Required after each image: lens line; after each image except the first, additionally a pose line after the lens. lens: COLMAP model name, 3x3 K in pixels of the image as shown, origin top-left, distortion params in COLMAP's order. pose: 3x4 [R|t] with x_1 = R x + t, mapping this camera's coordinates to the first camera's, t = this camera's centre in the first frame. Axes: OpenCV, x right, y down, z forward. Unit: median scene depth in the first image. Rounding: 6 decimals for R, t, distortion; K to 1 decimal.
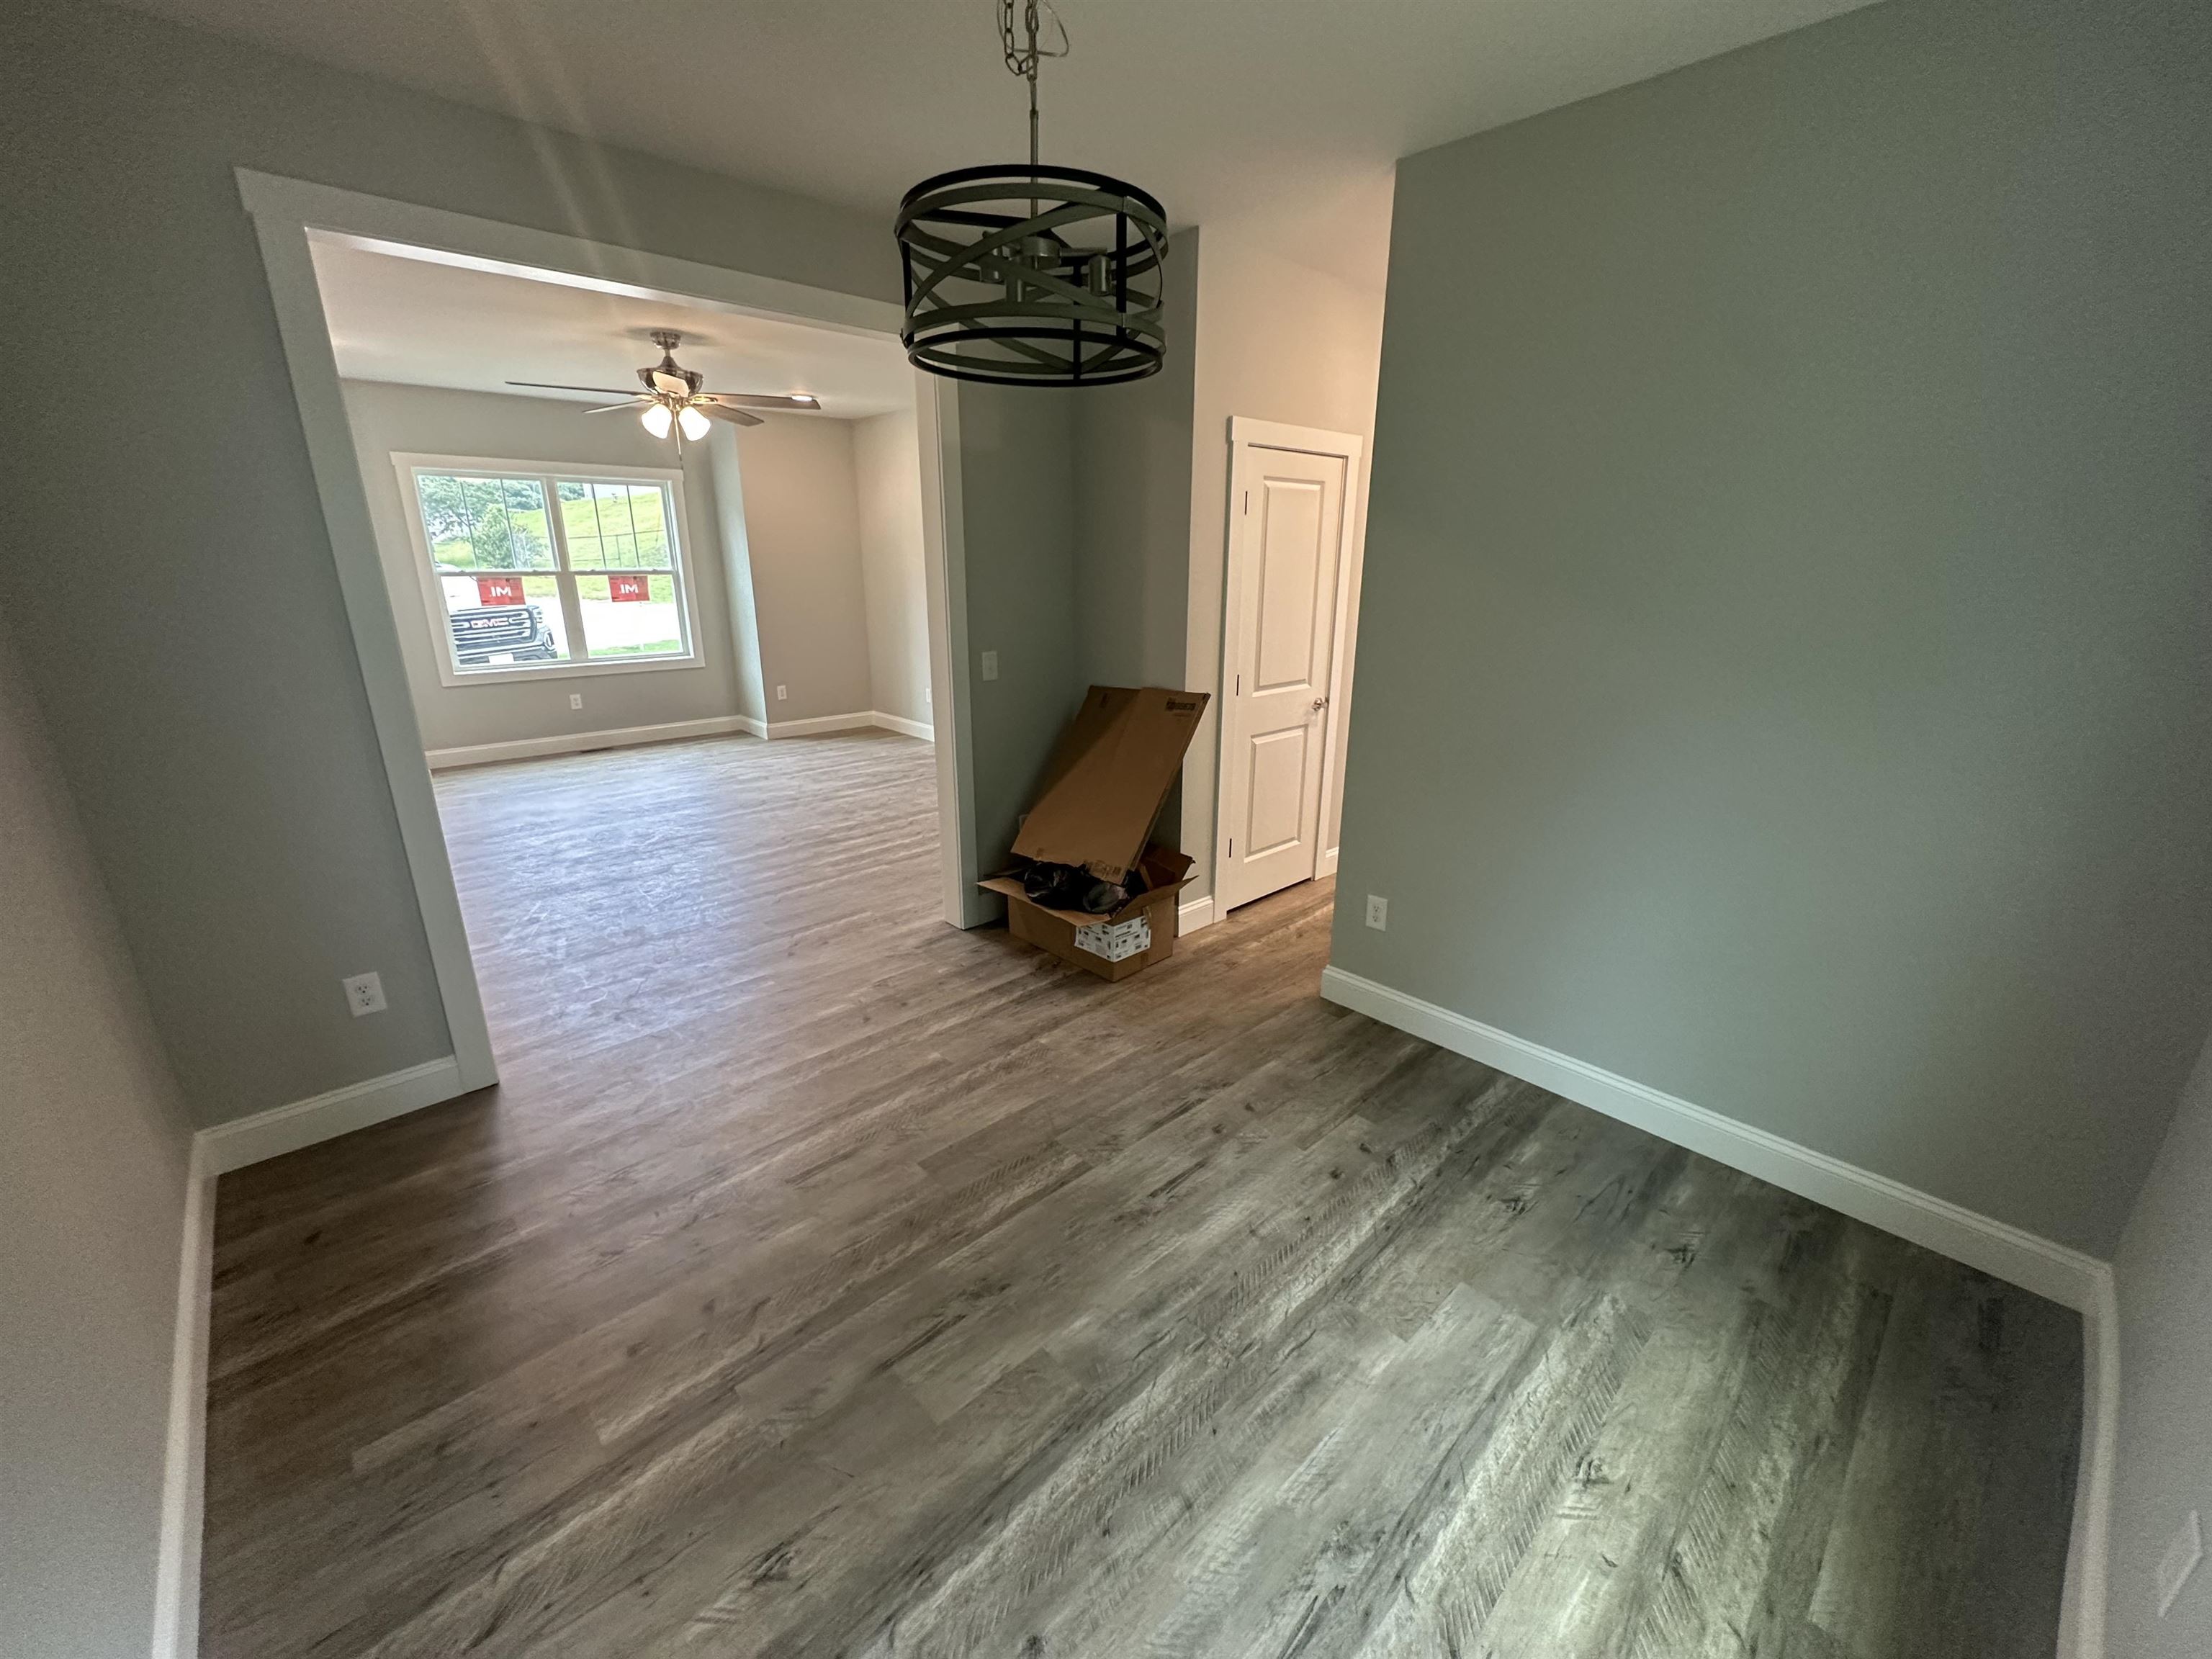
lens RADIAL K [[886.8, 0, 1110.1], [0, 886.8, 833.9], [0, 0, 1]] dist [-0.004084, -0.000168]
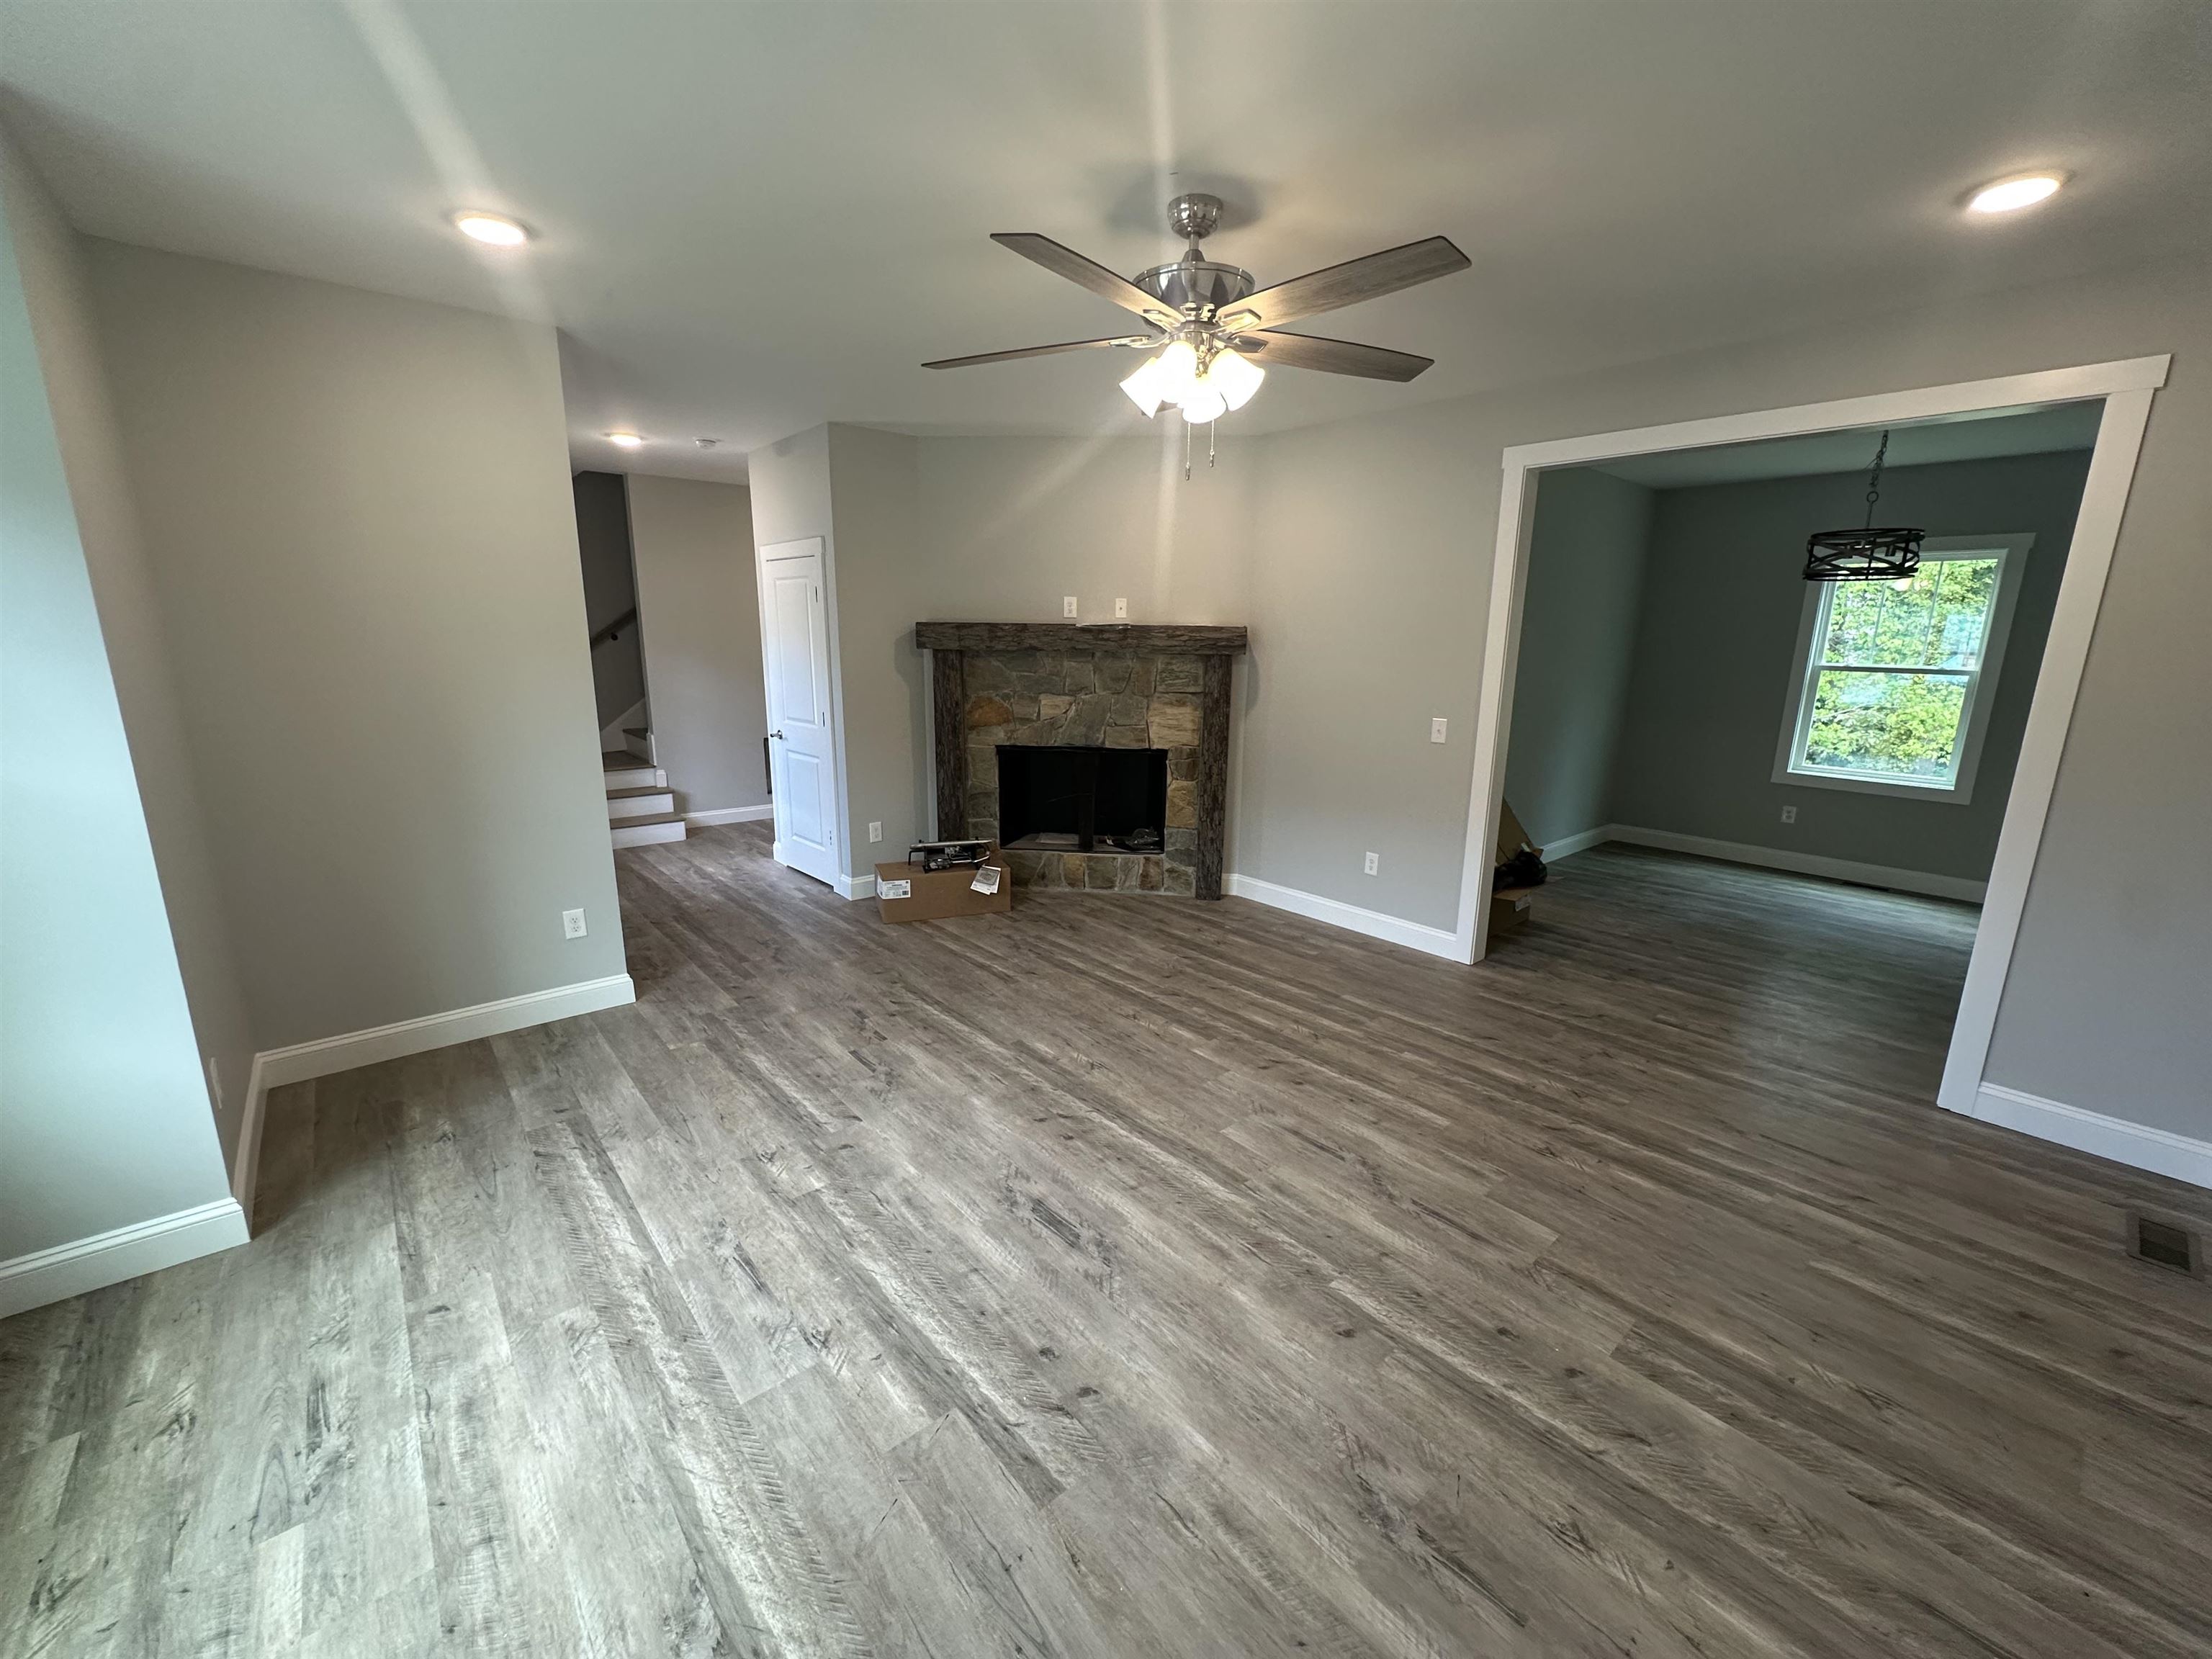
lens RADIAL K [[884.2, 0, 1108.7], [0, 884.2, 803.1], [0, 0, 1]] dist [-0.000109, 0.000027]
pose [[0.030675, -0.179432, 0.983292, -0.936338], [0.299208, 0.940292, 0.162251, -0.300362], [-0.953695, 0.289232, 0.082531, 0.978981]]
